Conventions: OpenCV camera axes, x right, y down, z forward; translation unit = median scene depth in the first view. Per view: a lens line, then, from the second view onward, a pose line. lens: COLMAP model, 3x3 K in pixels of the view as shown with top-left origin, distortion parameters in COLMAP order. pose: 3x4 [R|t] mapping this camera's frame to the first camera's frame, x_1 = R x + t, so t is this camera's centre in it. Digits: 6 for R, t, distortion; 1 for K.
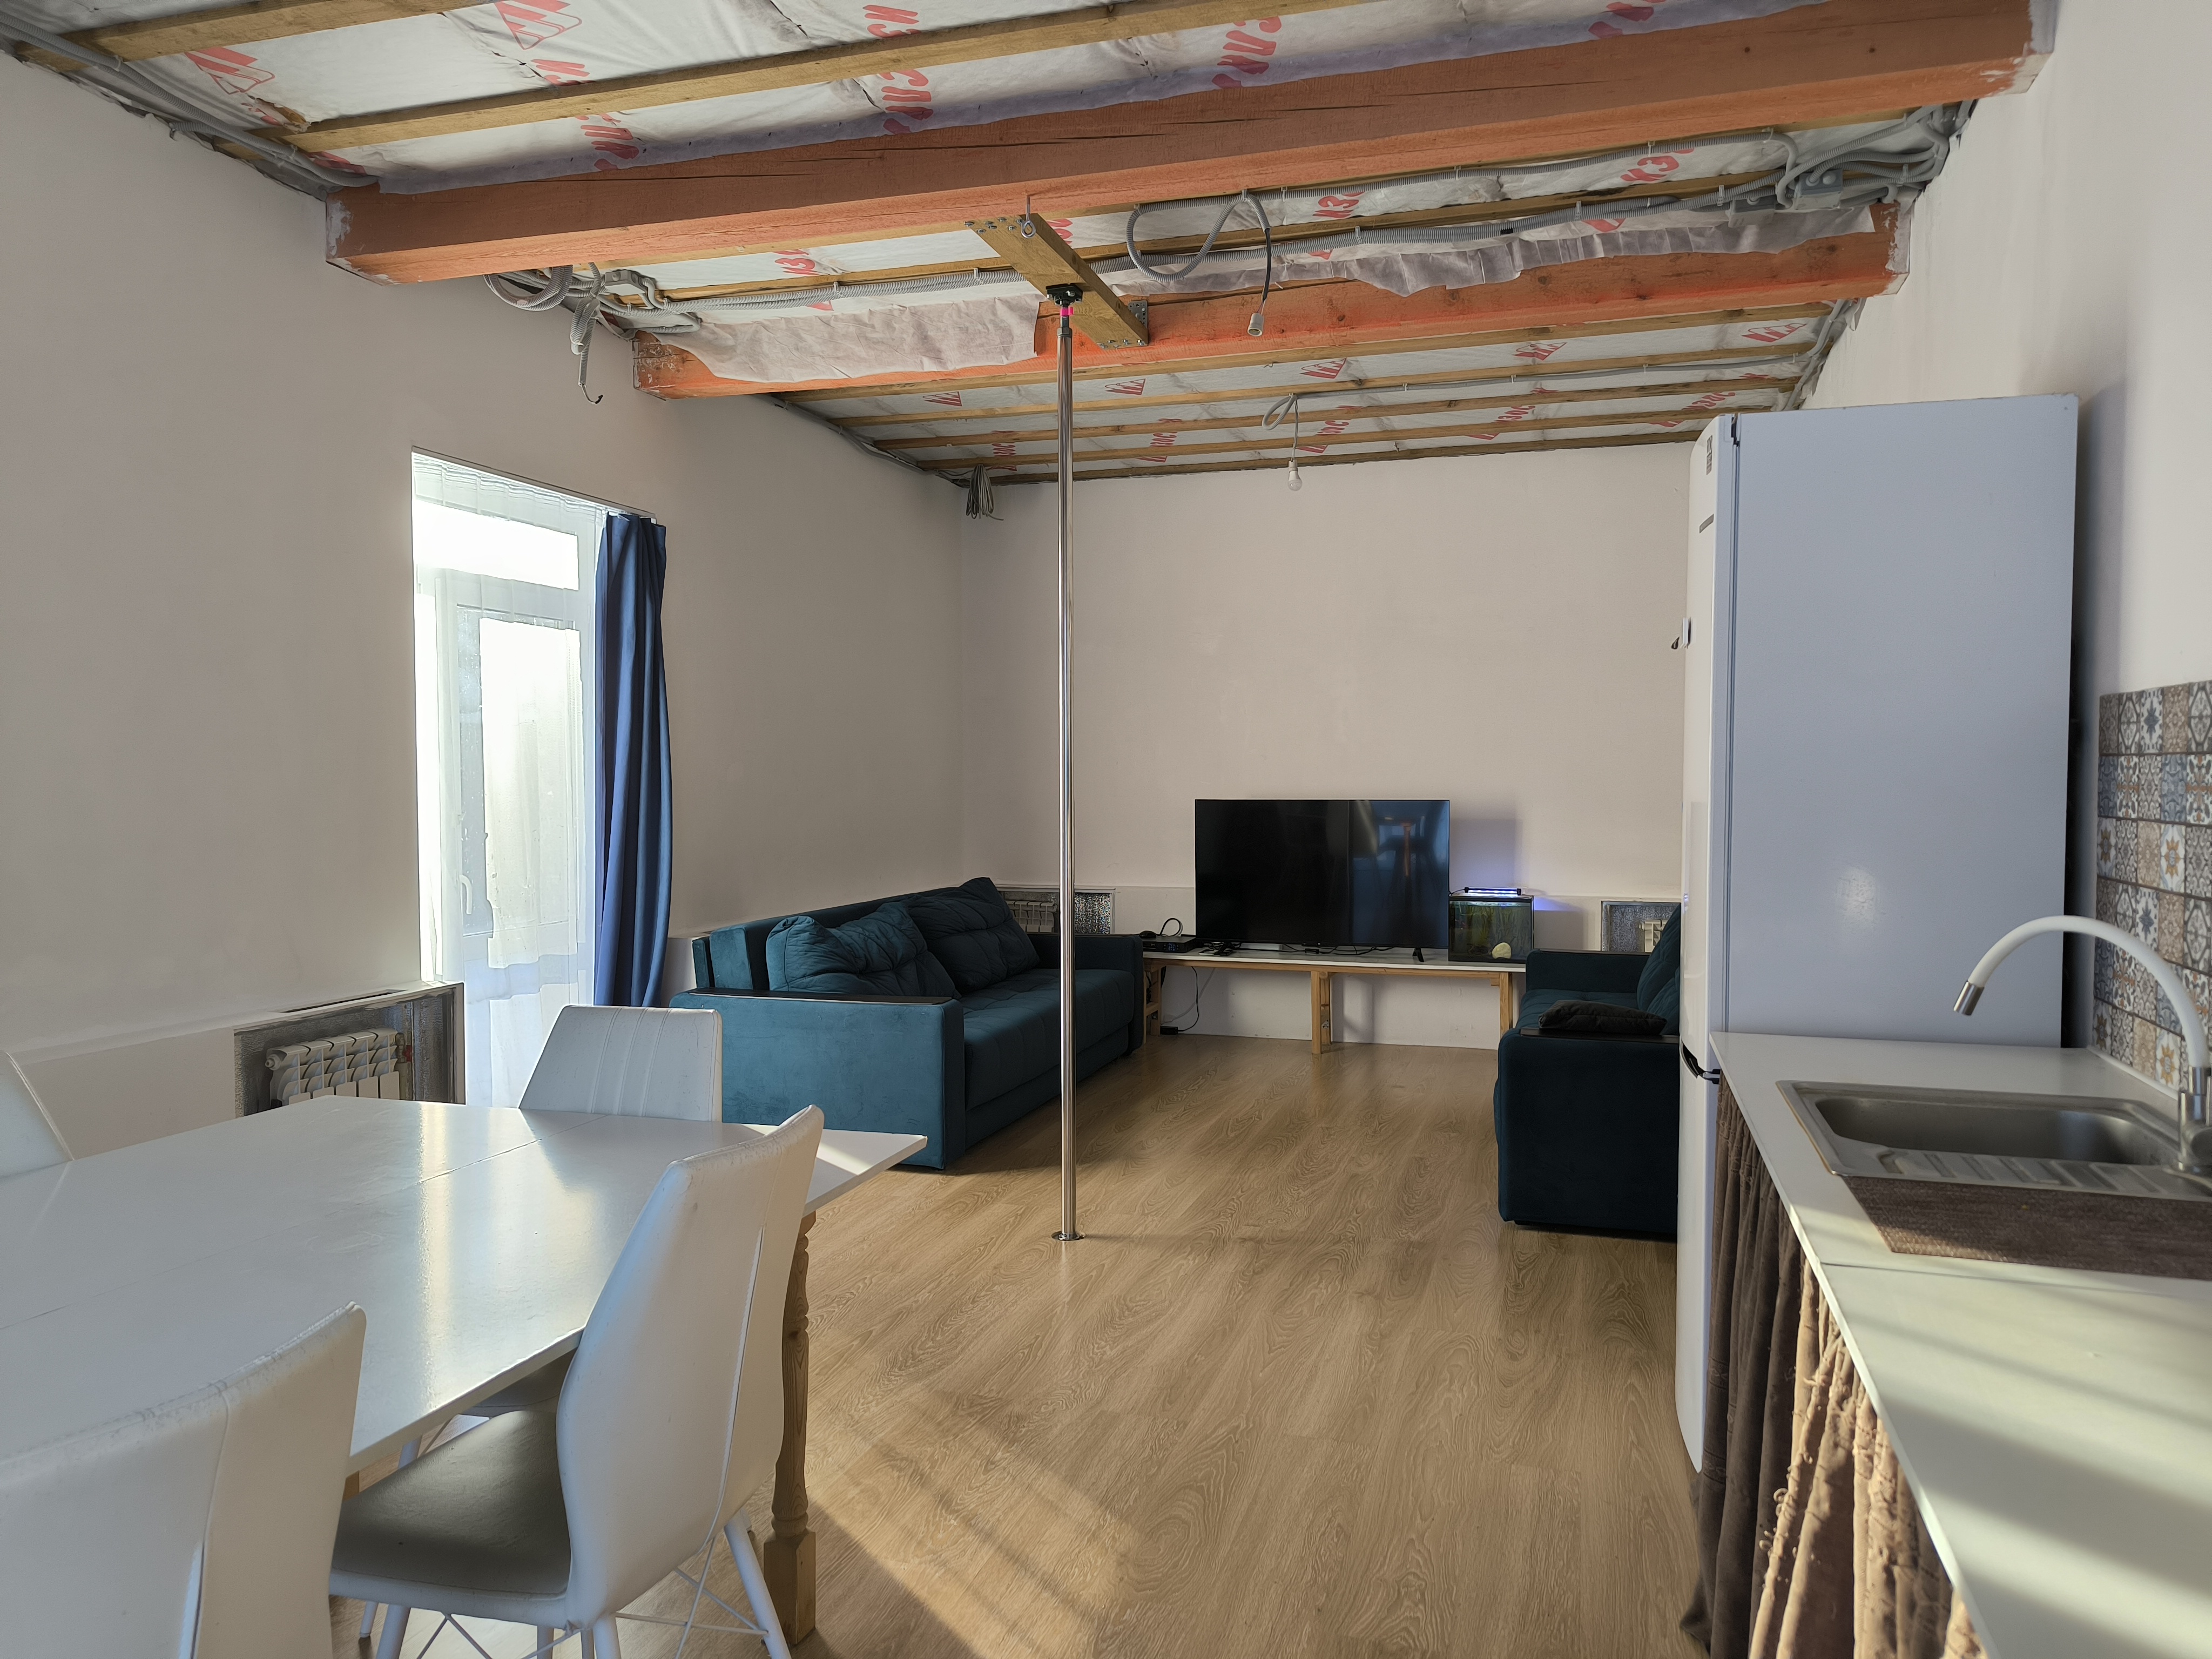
lens RADIAL K [[1549.2, 0, 1103.0], [0, 1549.2, 834.8], [0, 0, 1]] dist [0.049928, -0.036271]
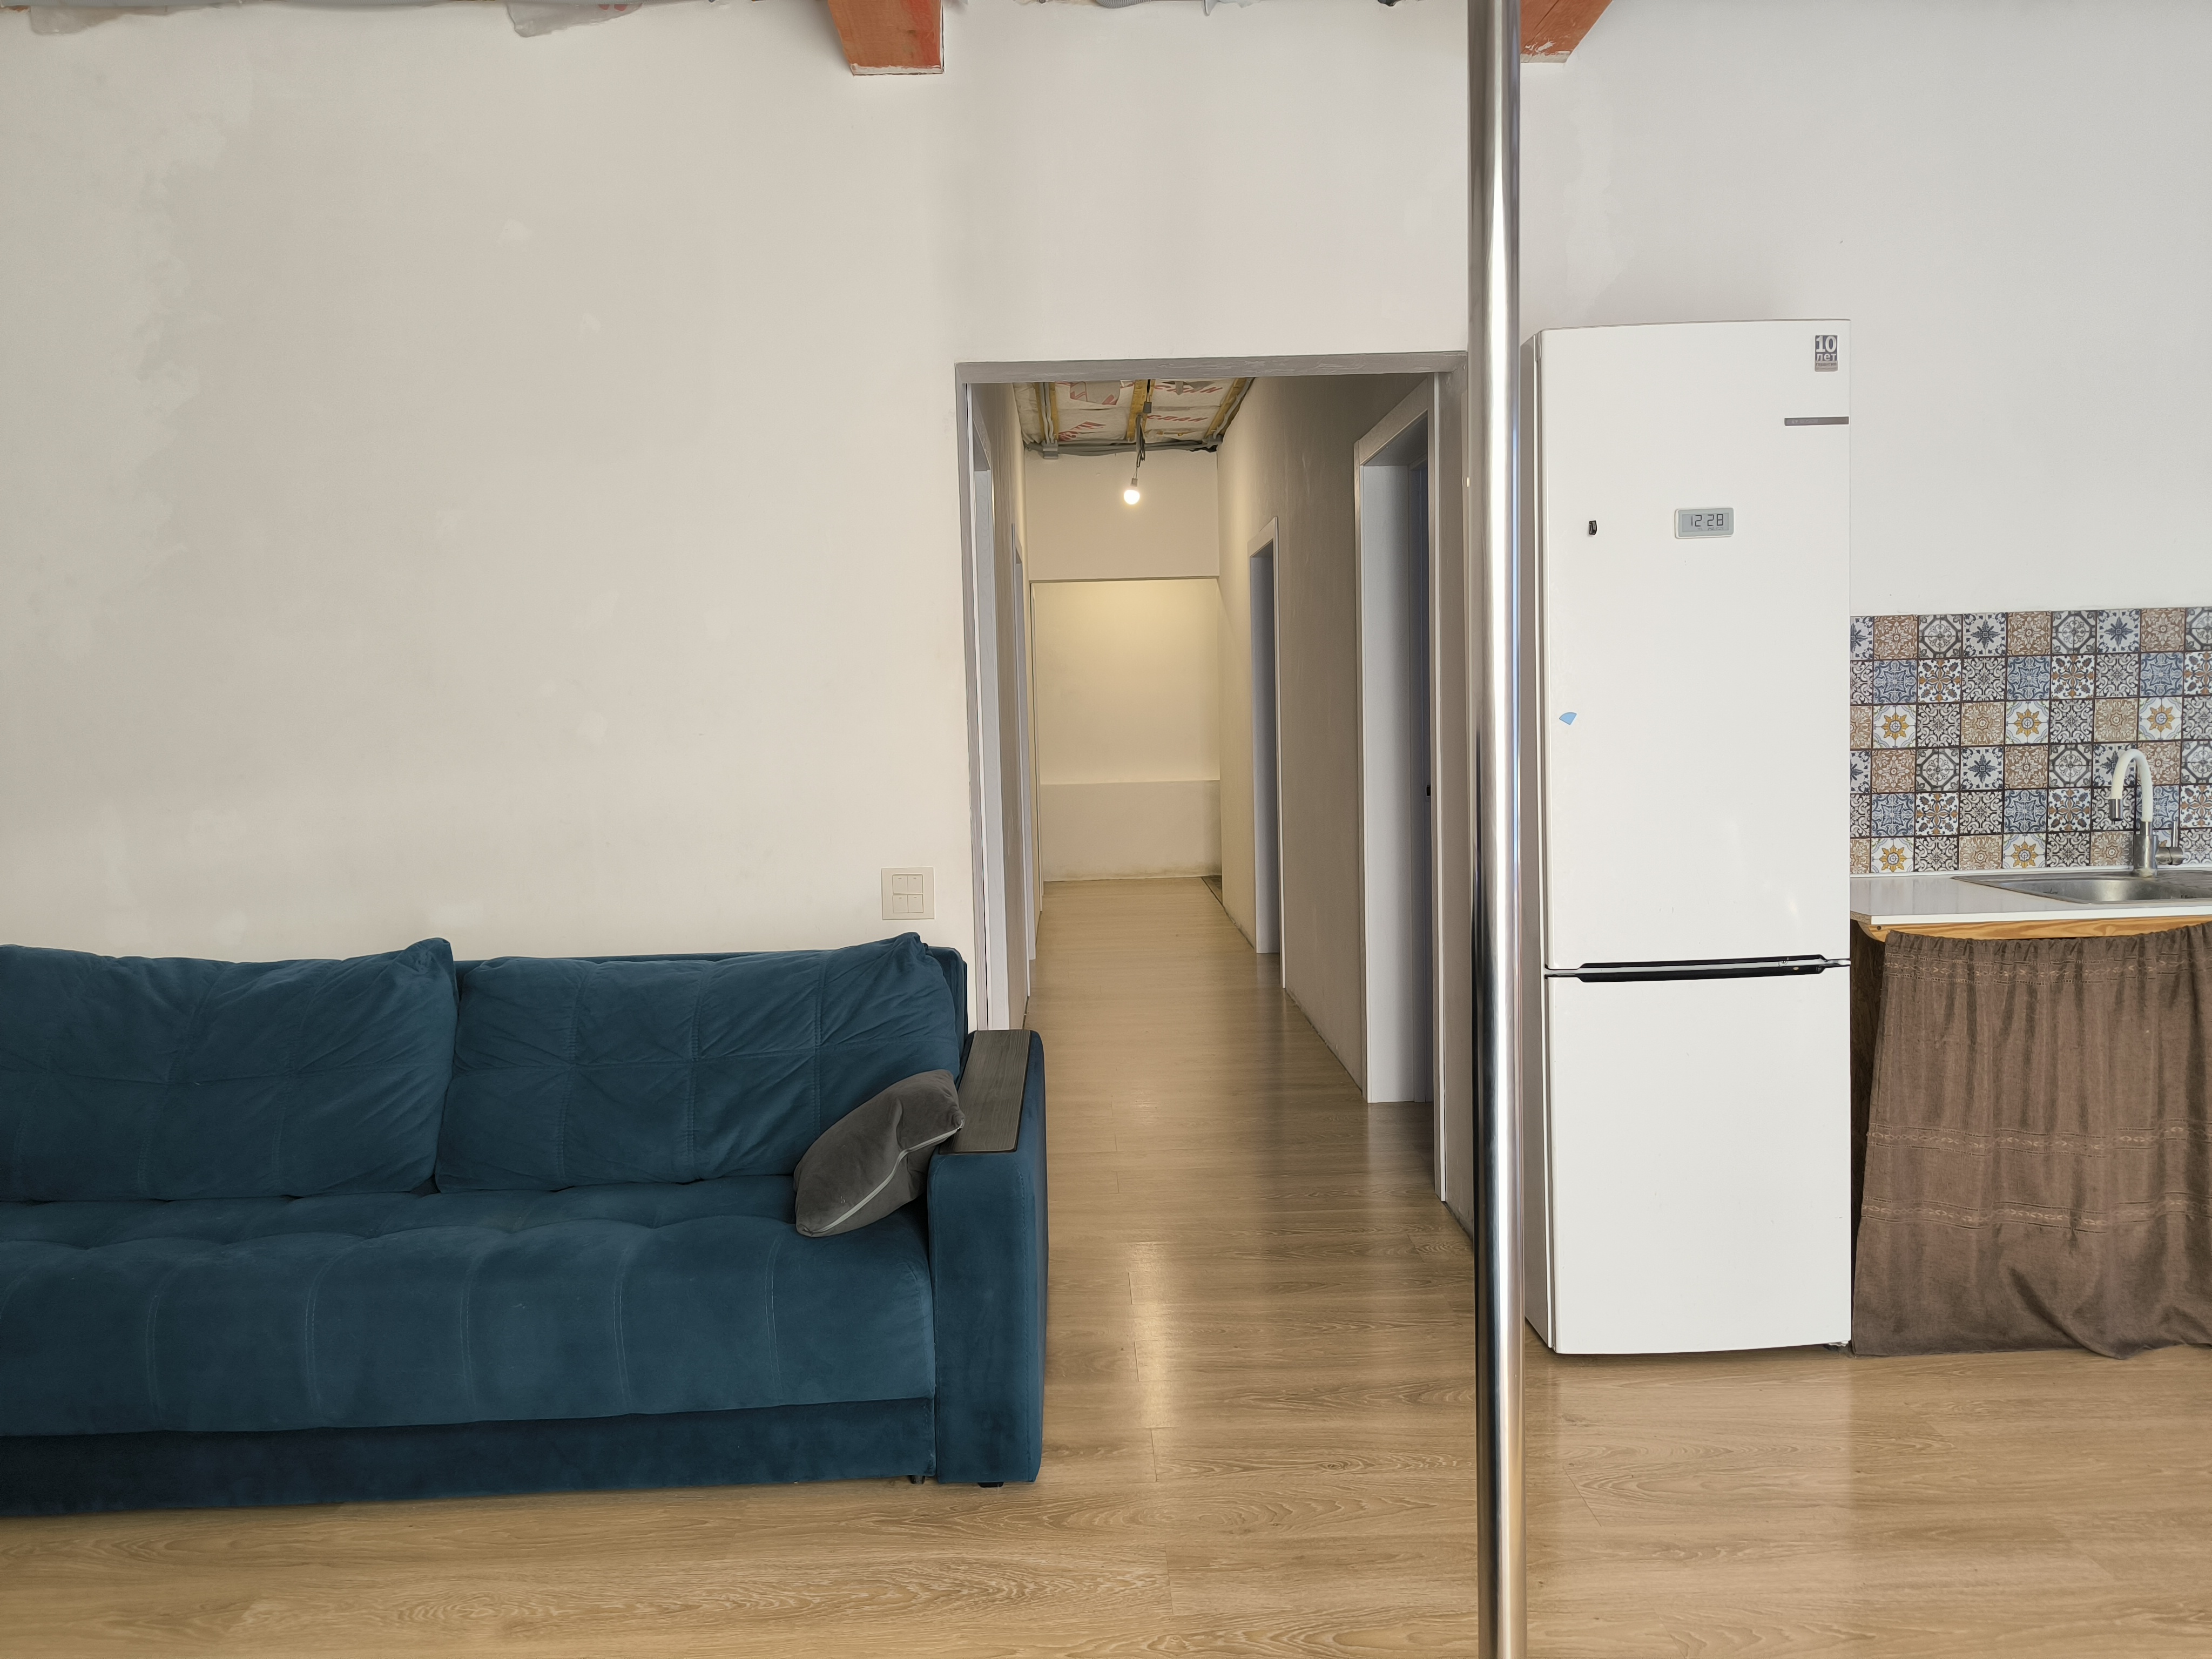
lens RADIAL K [[1549.2, 0, 1109.0], [0, 1549.2, 829.2], [0, 0, 1]] dist [0.049928, -0.036271]
pose [[-0.325007, -0.068095, 0.943257, -0.247442], [0.064648, 0.993471, 0.093995, -0.036926], [-0.943500, 0.091529, -0.318483, 1.025318]]
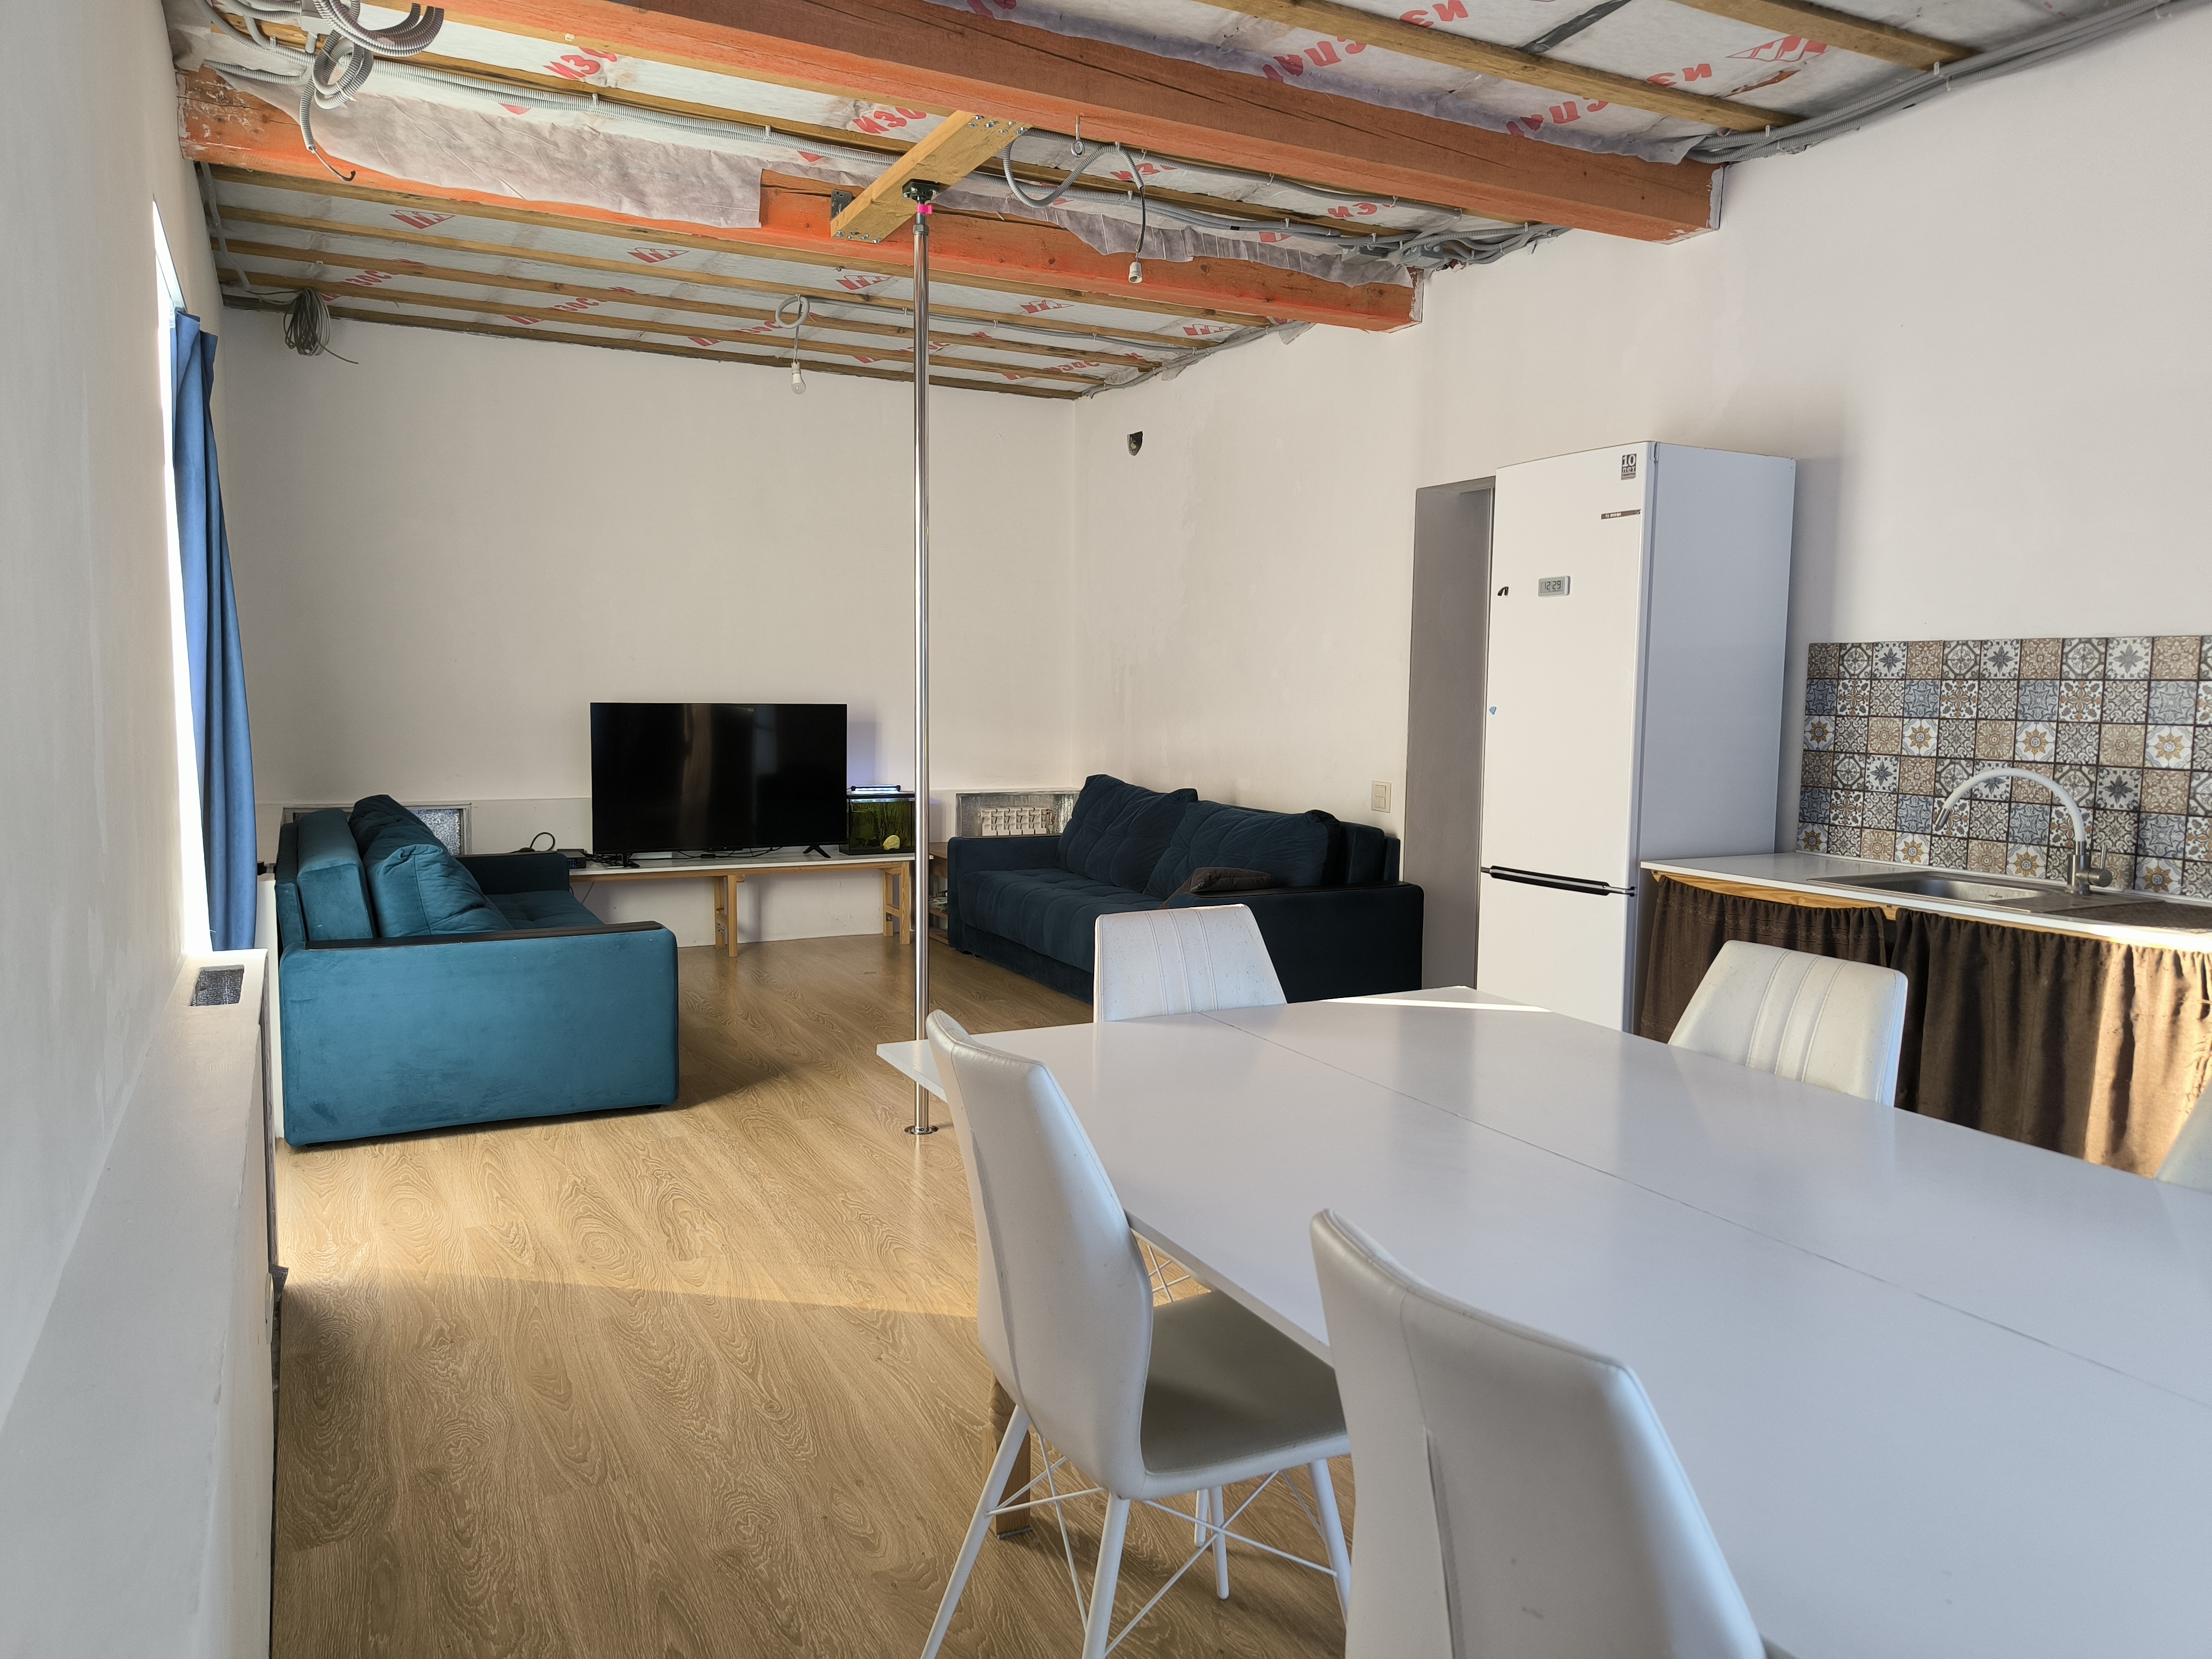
lens RADIAL K [[1549.2, 0, 1105.8], [0, 1549.2, 832.9], [0, 0, 1]] dist [0.049928, -0.036271]
pose [[0.712587, -0.057101, 0.699256, -0.569903], [0.014189, 0.997651, 0.067009, -0.004337], [-0.701440, -0.037828, 0.711724, 0.170518]]
